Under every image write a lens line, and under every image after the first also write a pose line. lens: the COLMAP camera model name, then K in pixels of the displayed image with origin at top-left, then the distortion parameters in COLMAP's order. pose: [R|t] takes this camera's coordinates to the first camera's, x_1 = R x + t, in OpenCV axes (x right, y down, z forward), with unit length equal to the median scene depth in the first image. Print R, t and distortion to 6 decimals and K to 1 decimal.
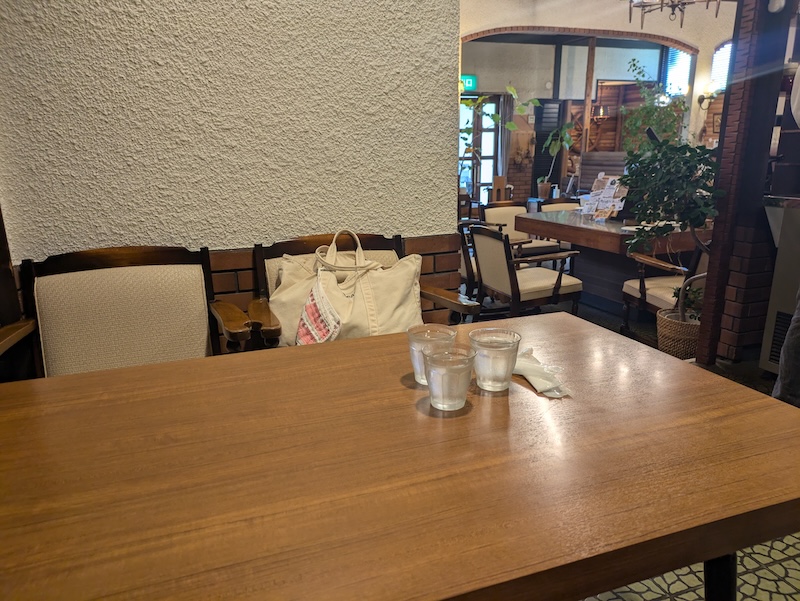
lens RADIAL K [[586.5, 0, 395.3], [0, 586.5, 316.2], [0, 0, 1]] dist [0.036066, -0.019014]
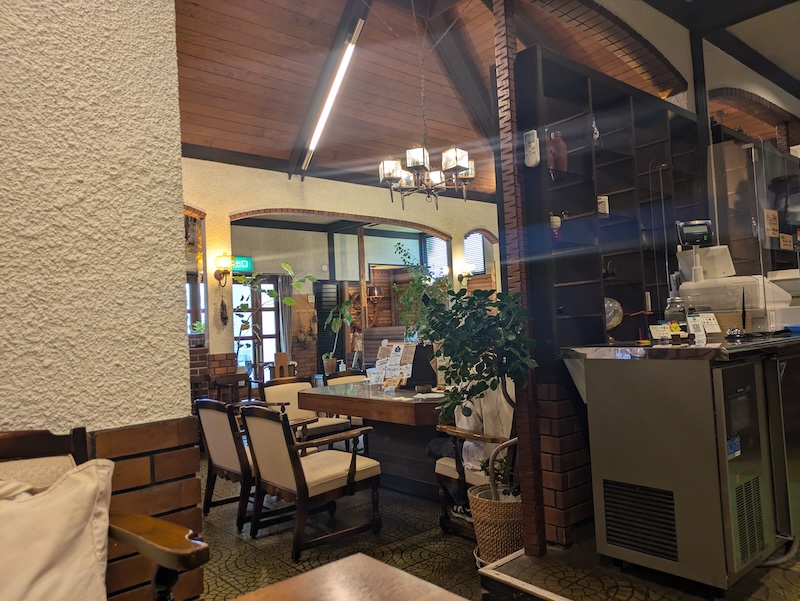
lens RADIAL K [[586.5, 0, 399.8], [0, 586.5, 307.5], [0, 0, 1]] dist [0.036066, -0.019014]
pose [[0.935984, -0.017913, 0.351586, 0.047700], [0.127944, 0.947722, -0.292324, -0.017816], [-0.327970, 0.318594, 0.889345, 0.154974]]
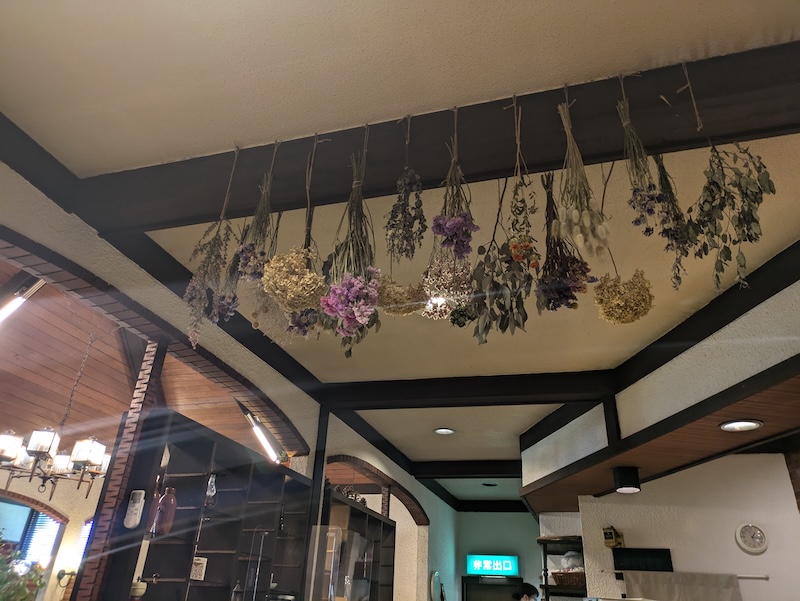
lens RADIAL K [[586.5, 0, 399.4], [0, 586.5, 297.7], [0, 0, 1]] dist [0.036066, -0.019014]
pose [[0.599849, 0.422725, 0.679326, 0.047237], [0.163735, 0.766216, -0.621373, -0.068289], [-0.783181, 0.483960, 0.390399, 0.053011]]
